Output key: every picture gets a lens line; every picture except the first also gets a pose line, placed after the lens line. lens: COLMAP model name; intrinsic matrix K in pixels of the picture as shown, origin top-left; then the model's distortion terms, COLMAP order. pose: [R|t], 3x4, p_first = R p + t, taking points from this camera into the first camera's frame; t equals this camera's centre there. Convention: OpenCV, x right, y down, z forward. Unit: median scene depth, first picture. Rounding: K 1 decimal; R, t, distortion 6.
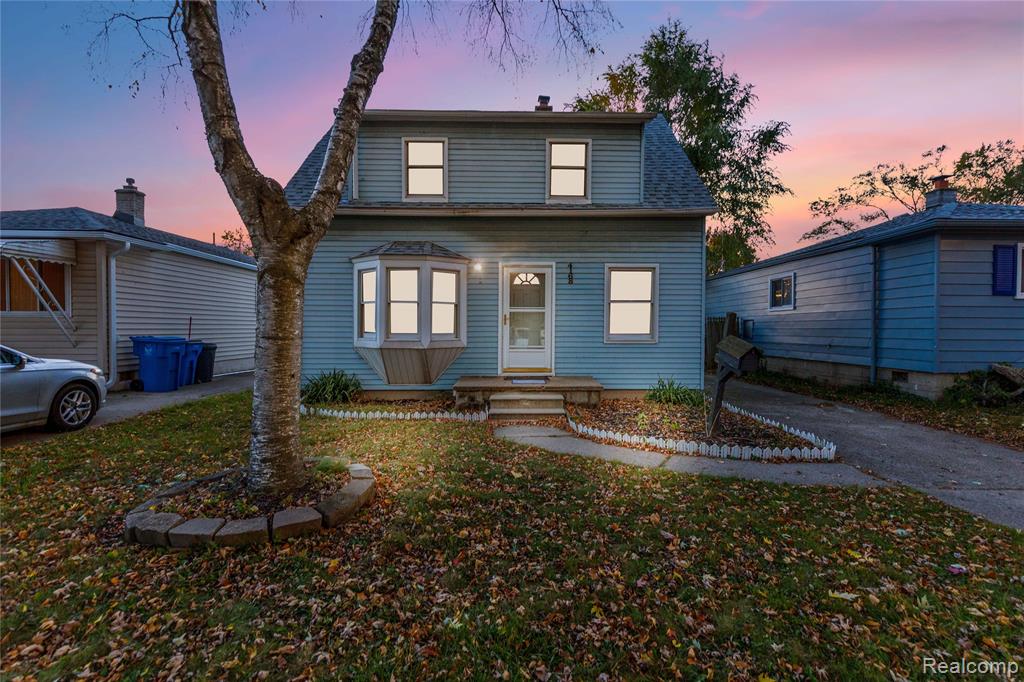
lens RADIAL K [[472.8, 0, 511.9], [0, 472.8, 337.0], [0, 0, 1]] dist [0.013206, 0.000303]
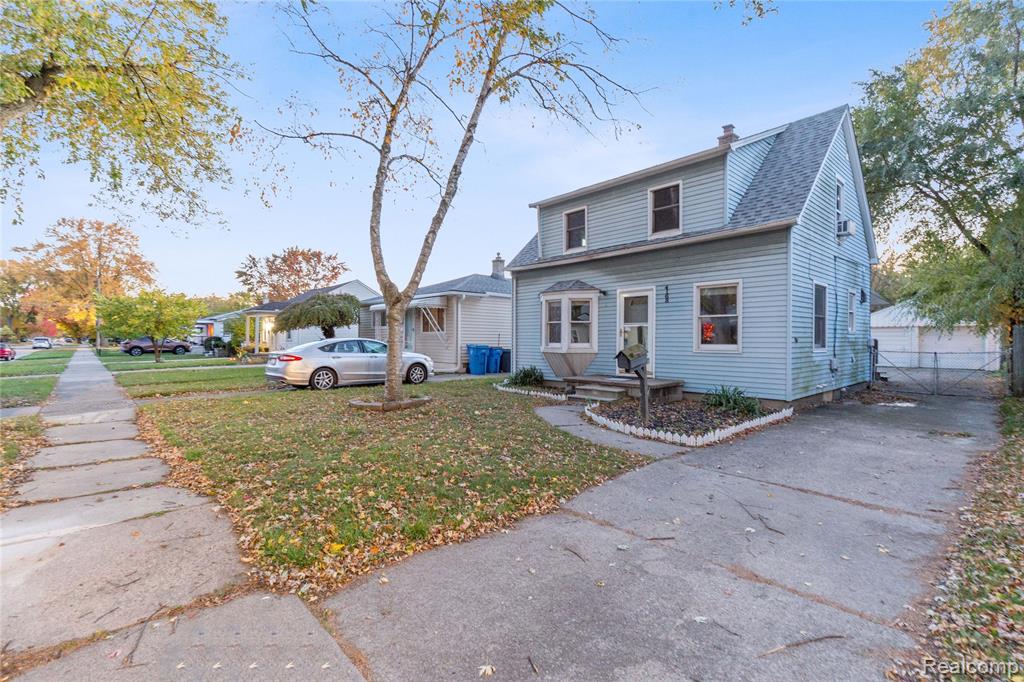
lens RADIAL K [[472.8, 0, 515.2], [0, 472.8, 339.4], [0, 0, 1]] dist [0.013206, 0.000303]
pose [[0.656993, -0.002102, -0.753894, 0.781646], [-0.017181, 0.999695, -0.017761, 0.010103], [0.753701, 0.024622, 0.656756, -0.084816]]
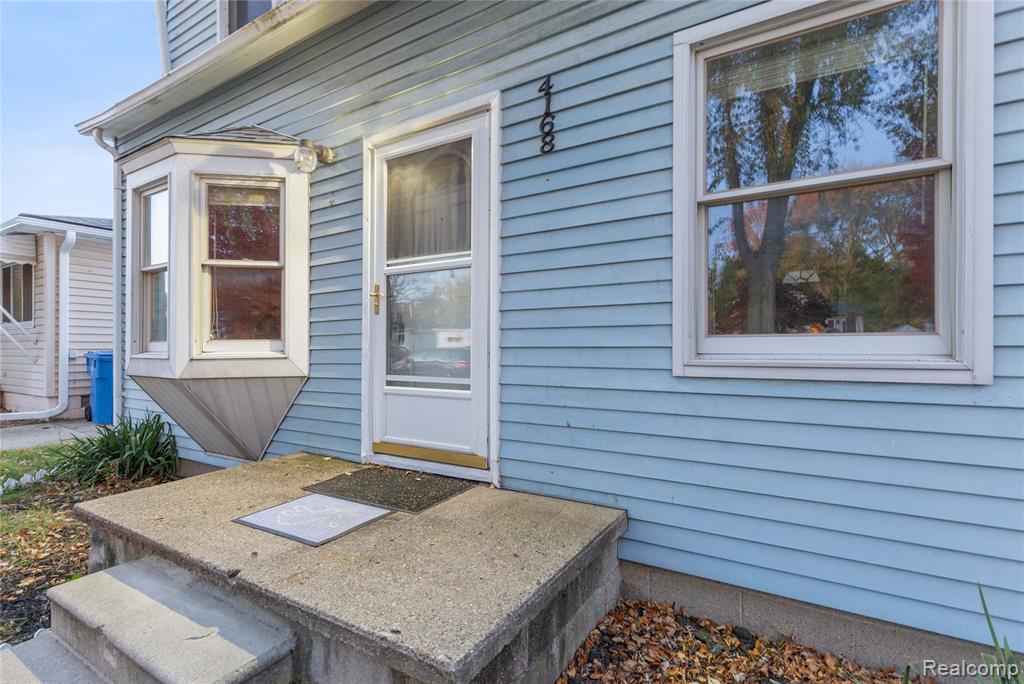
lens RADIAL K [[472.8, 0, 516.3], [0, 472.8, 347.6], [0, 0, 1]] dist [0.013206, 0.000303]
pose [[0.840397, -0.004512, -0.541953, 0.256394], [-0.006851, 0.999797, -0.018947, 0.004258], [0.541928, 0.019636, 0.840195, 0.763623]]
